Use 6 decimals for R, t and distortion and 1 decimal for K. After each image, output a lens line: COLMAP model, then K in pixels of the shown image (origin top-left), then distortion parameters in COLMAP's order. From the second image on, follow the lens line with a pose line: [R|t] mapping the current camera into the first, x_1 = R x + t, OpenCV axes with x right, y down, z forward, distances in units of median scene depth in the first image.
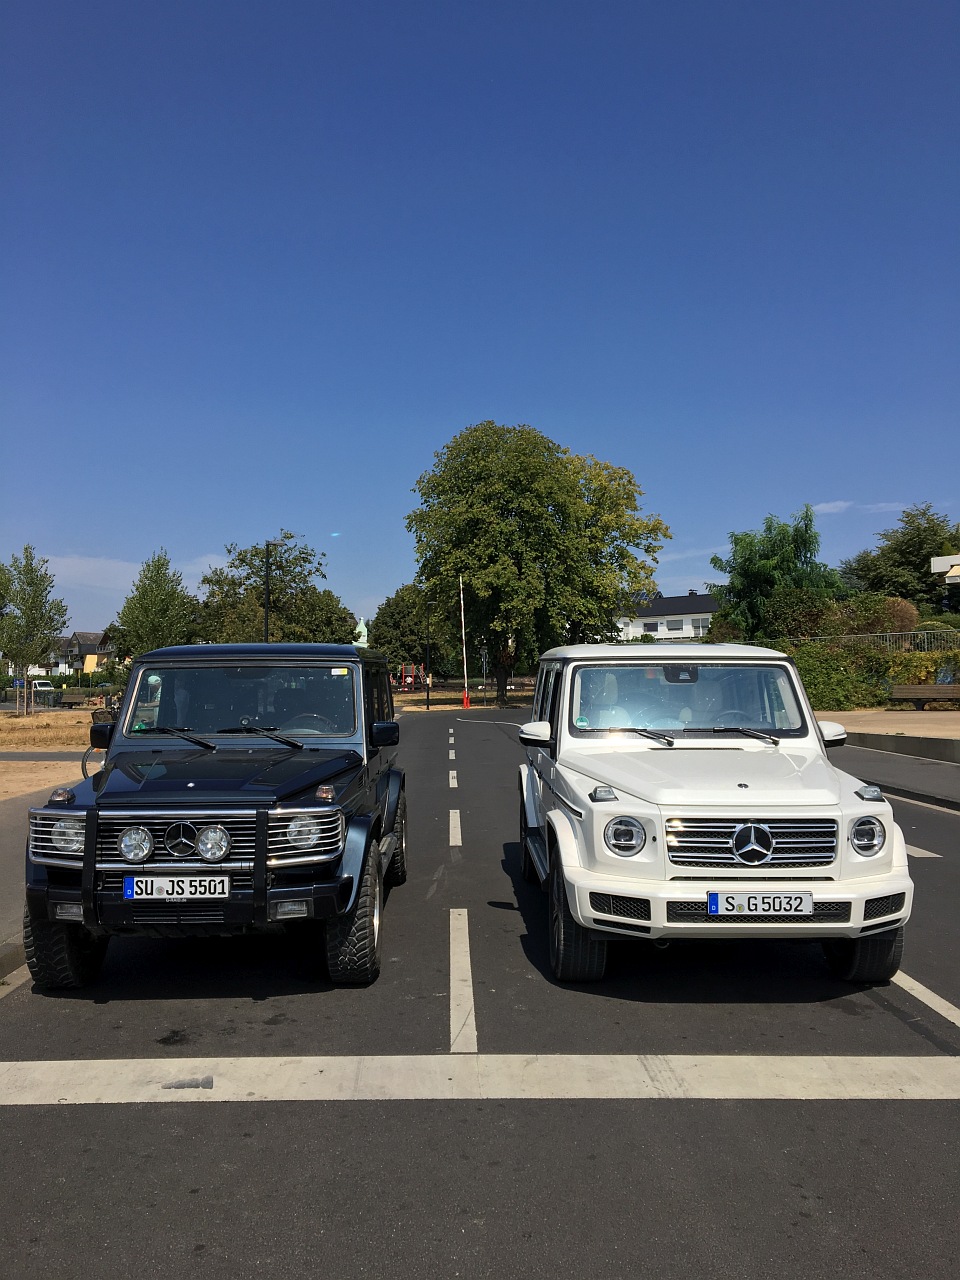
lens RADIAL K [[1064.8, 0, 480.0], [0, 1064.8, 640.0], [0, 0, 1]] dist [0.084127, -0.082209]
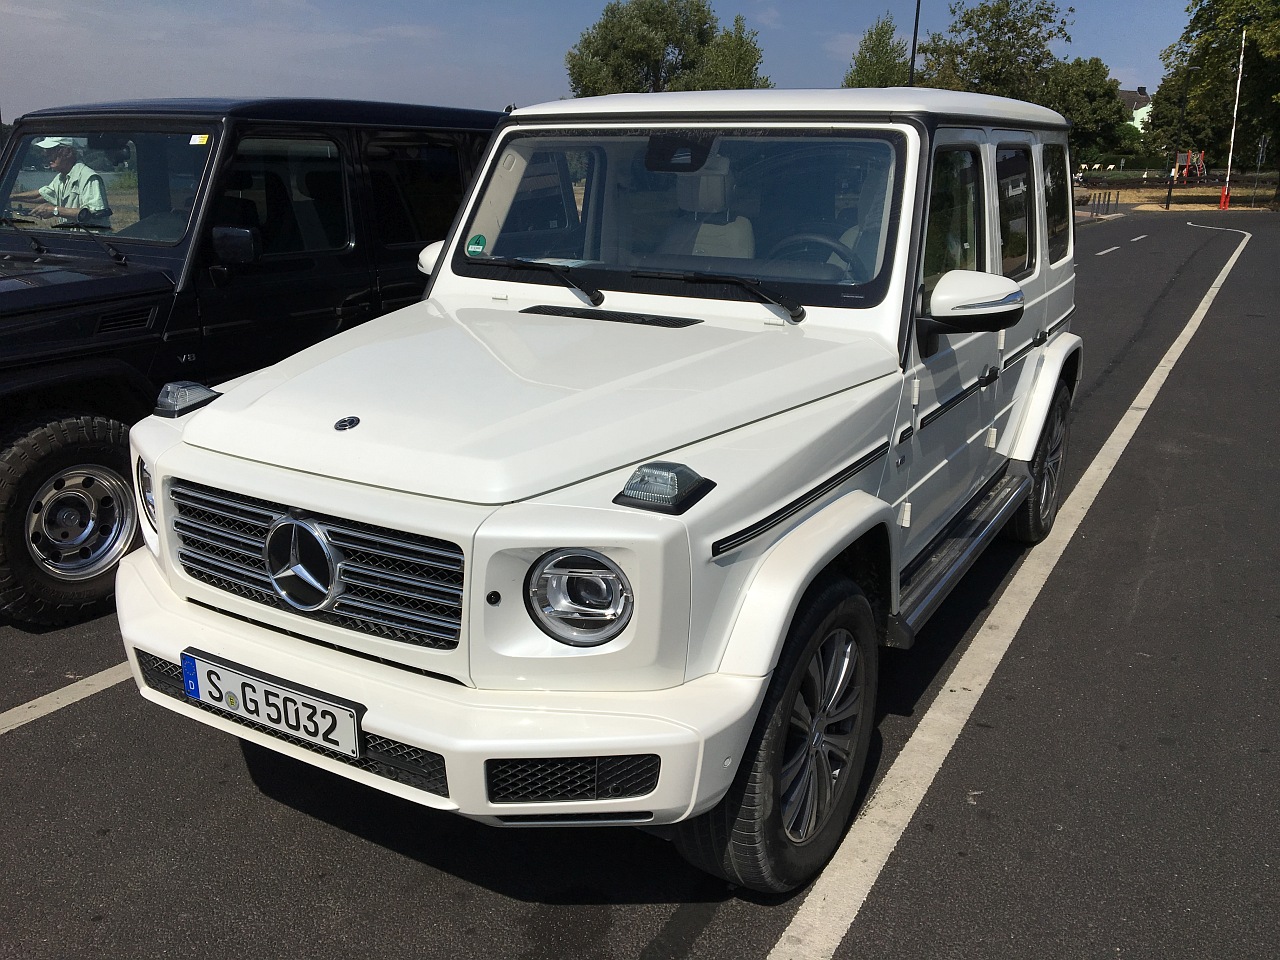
lens RADIAL K [[1064.8, 0, 640.0], [0, 1064.8, 480.0], [0, 0, 1]] dist [0.084127, -0.082209]
pose [[0.855526, 0.165750, -0.490512, 0.454495], [-0.003367, 0.949135, 0.314851, 0.020569], [0.517748, -0.267712, 0.812568, 0.587354]]
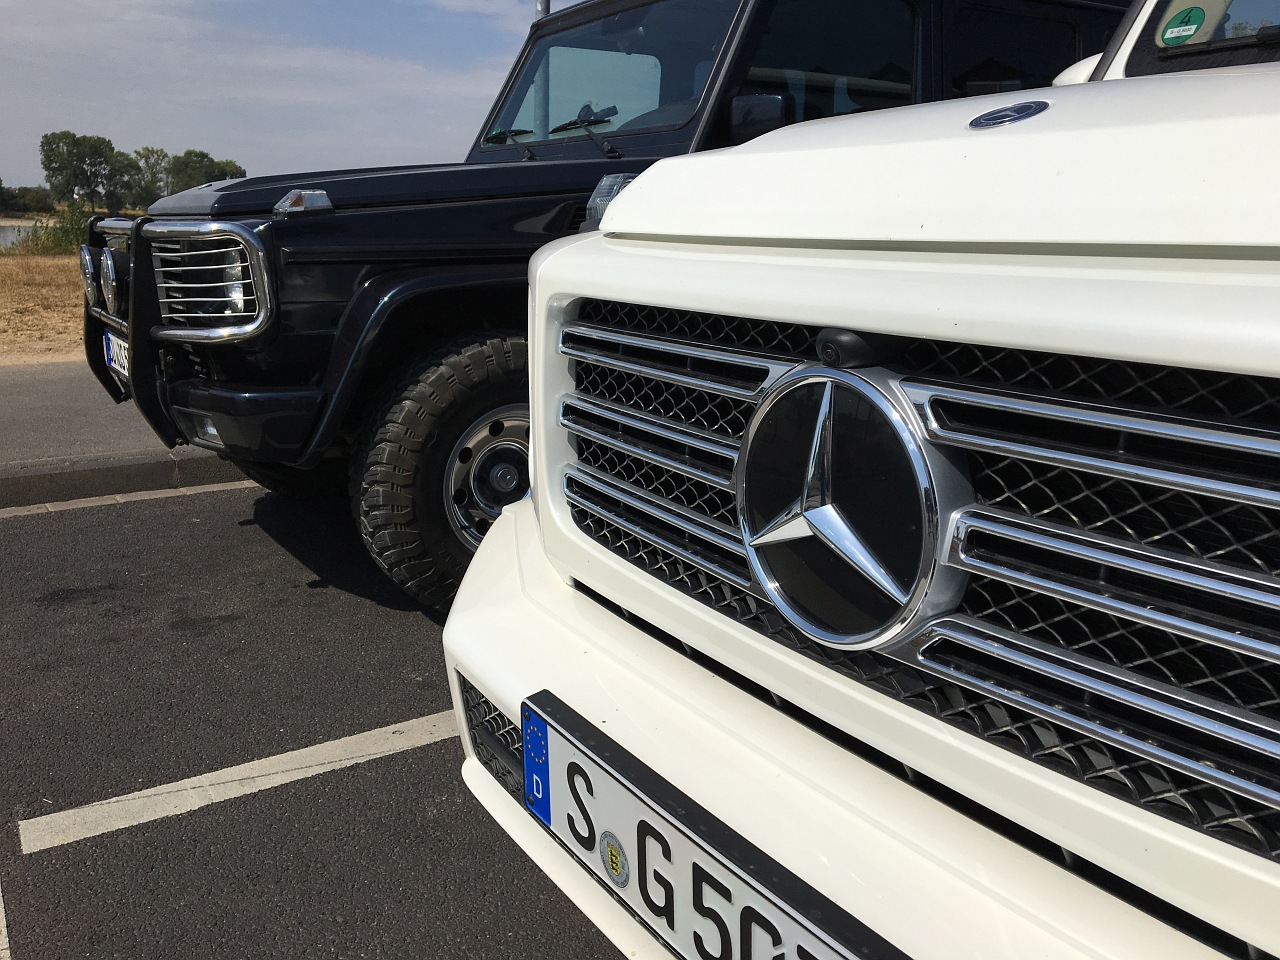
lens RADIAL K [[1095.5, 0, 640.0], [0, 1095.5, 480.0], [0, 0, 1]] dist [0.070972, -0.009041]
pose [[0.540795, 0.205017, -0.815787, 0.286257], [0.021675, 0.966124, 0.257167, 0.118728], [0.840875, -0.156756, 0.518031, 0.721522]]
